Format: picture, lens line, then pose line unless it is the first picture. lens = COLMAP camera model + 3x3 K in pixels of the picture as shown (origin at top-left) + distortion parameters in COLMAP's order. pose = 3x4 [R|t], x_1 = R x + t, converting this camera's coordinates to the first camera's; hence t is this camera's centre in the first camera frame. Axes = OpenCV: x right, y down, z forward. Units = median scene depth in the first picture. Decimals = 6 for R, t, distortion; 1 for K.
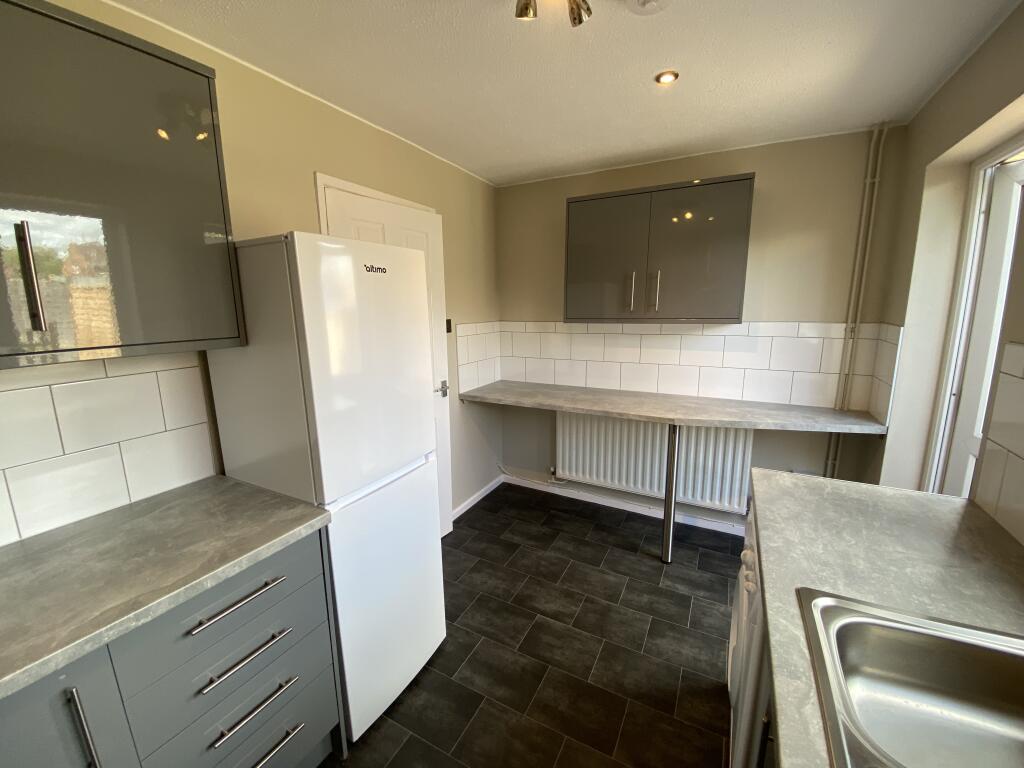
lens RADIAL K [[413.9, 0, 509.5], [0, 413.9, 378.2], [0, 0, 1]] dist [0.017263, -0.016097]
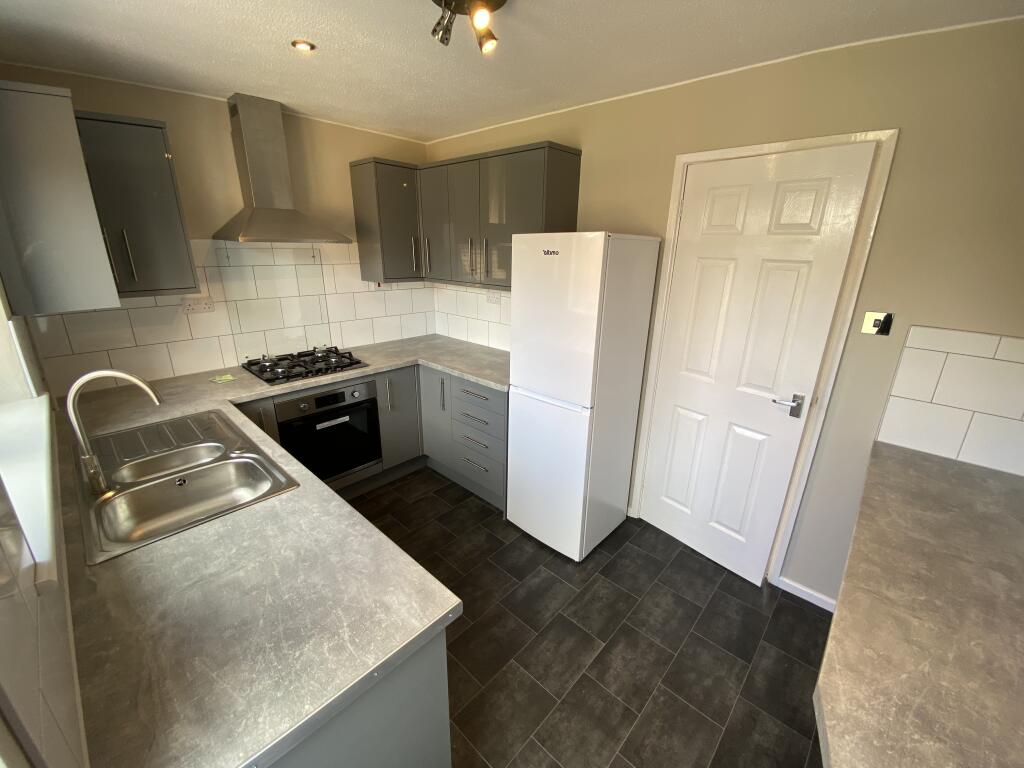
lens RADIAL K [[413.9, 0, 509.5], [0, 413.9, 378.2], [0, 0, 1]] dist [0.017263, -0.016097]
pose [[-0.260088, 0.297217, -0.918704, 0.957023], [-0.181626, 0.919406, 0.348863, -0.278495], [0.948349, 0.257595, -0.185144, 1.032147]]
